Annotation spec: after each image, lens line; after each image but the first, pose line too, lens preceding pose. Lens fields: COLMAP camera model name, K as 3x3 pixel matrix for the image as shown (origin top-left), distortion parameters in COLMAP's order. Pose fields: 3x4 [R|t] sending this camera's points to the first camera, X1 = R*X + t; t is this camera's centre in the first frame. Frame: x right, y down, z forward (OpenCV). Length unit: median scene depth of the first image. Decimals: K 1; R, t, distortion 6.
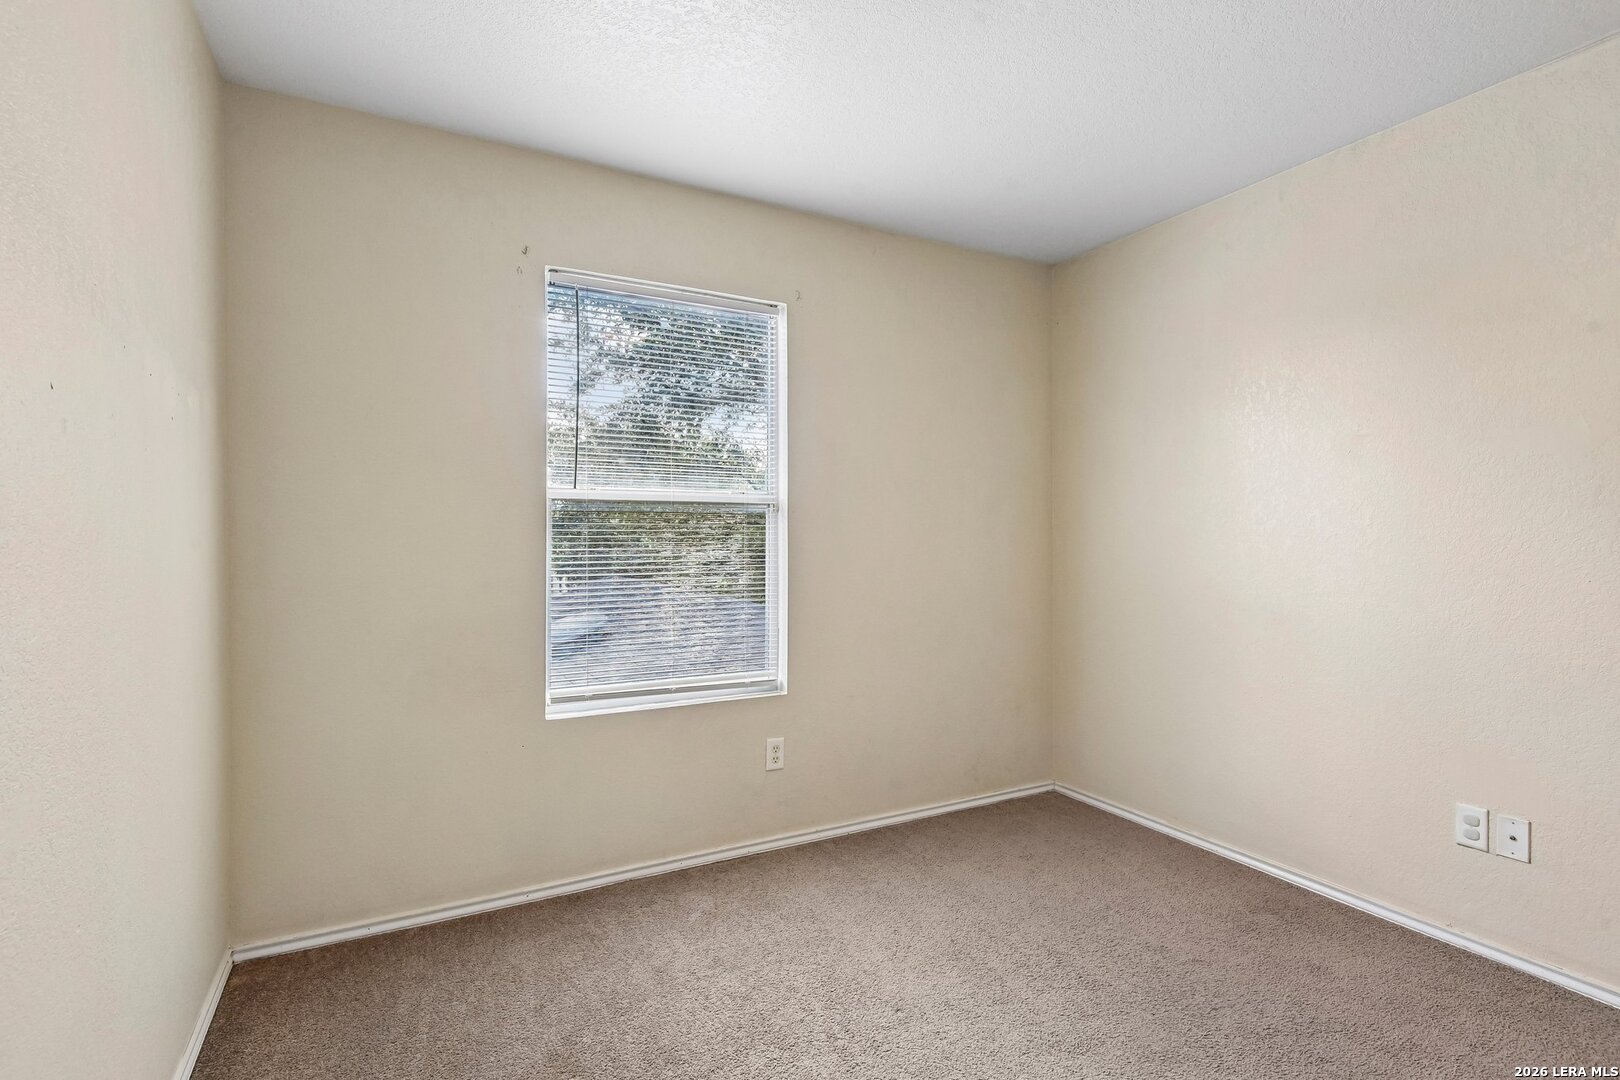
lens RADIAL K [[763.4, 0, 810.2], [0, 763.4, 534.9], [0, 0, 1]] dist [0.005007, -0.006139]
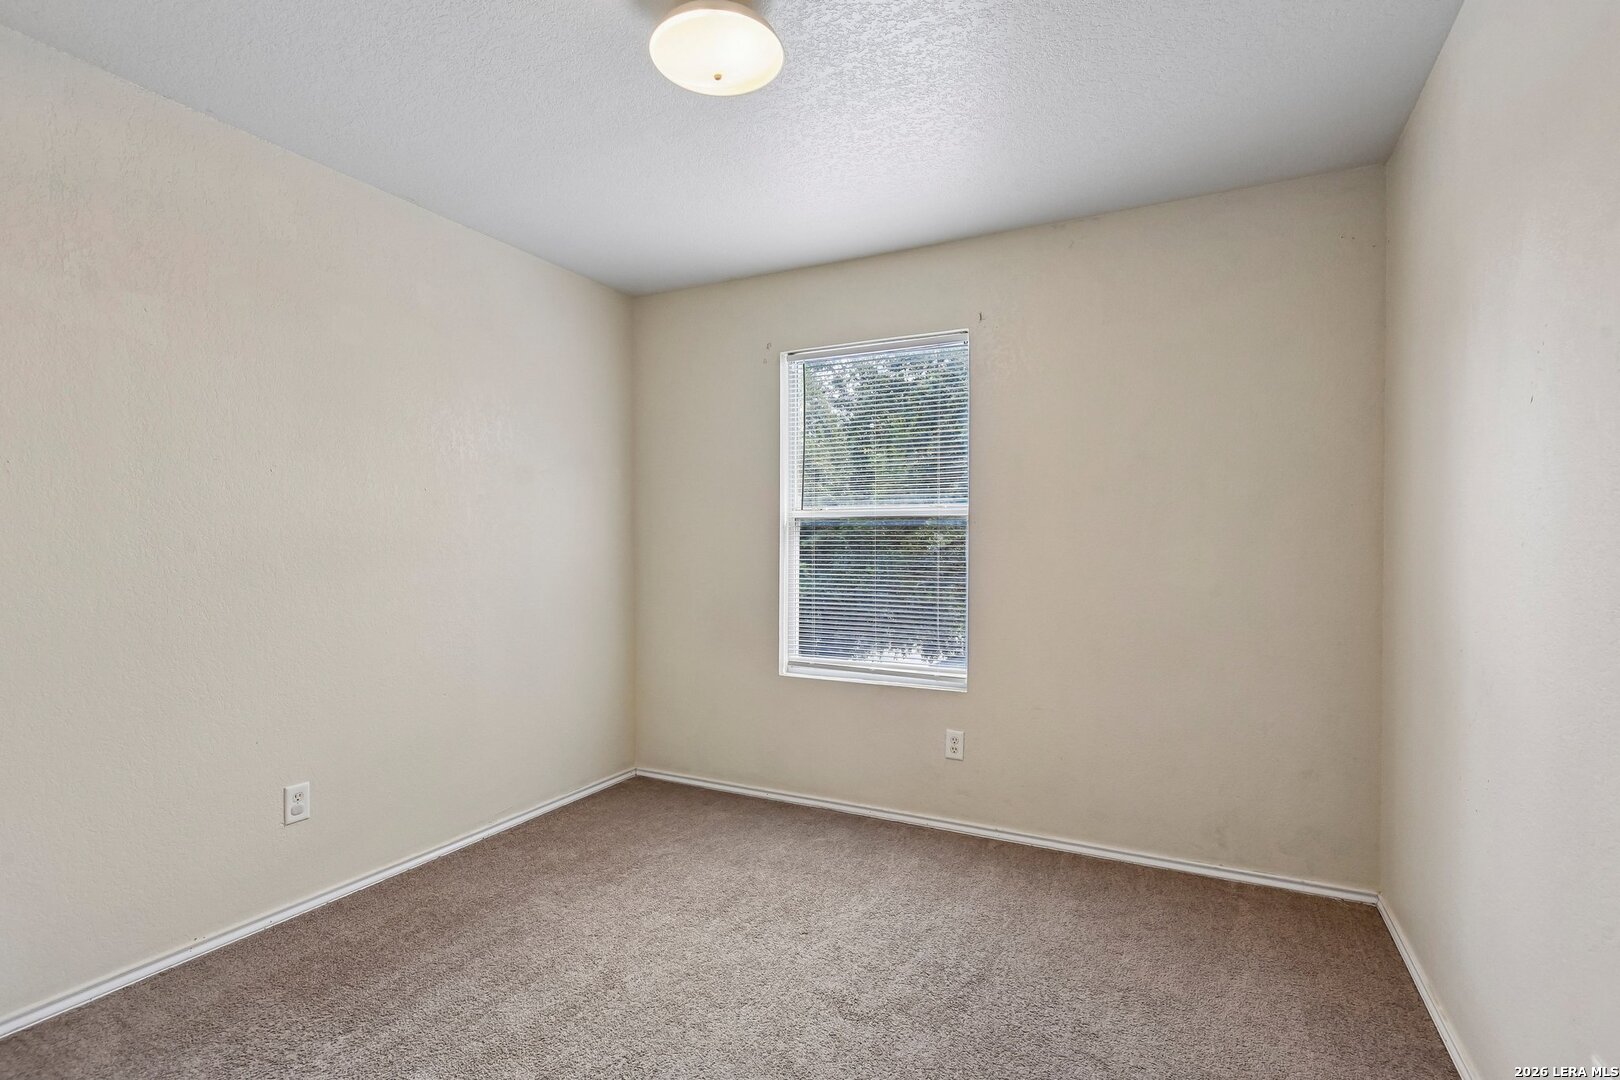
lens RADIAL K [[763.4, 0, 802.7], [0, 763.4, 547.7], [0, 0, 1]] dist [0.005007, -0.006139]
pose [[0.557176, -0.007231, -0.830363, 0.752186], [0.001064, 0.999967, -0.007994, 0.014660], [0.830394, 0.003570, 0.557166, 0.215066]]
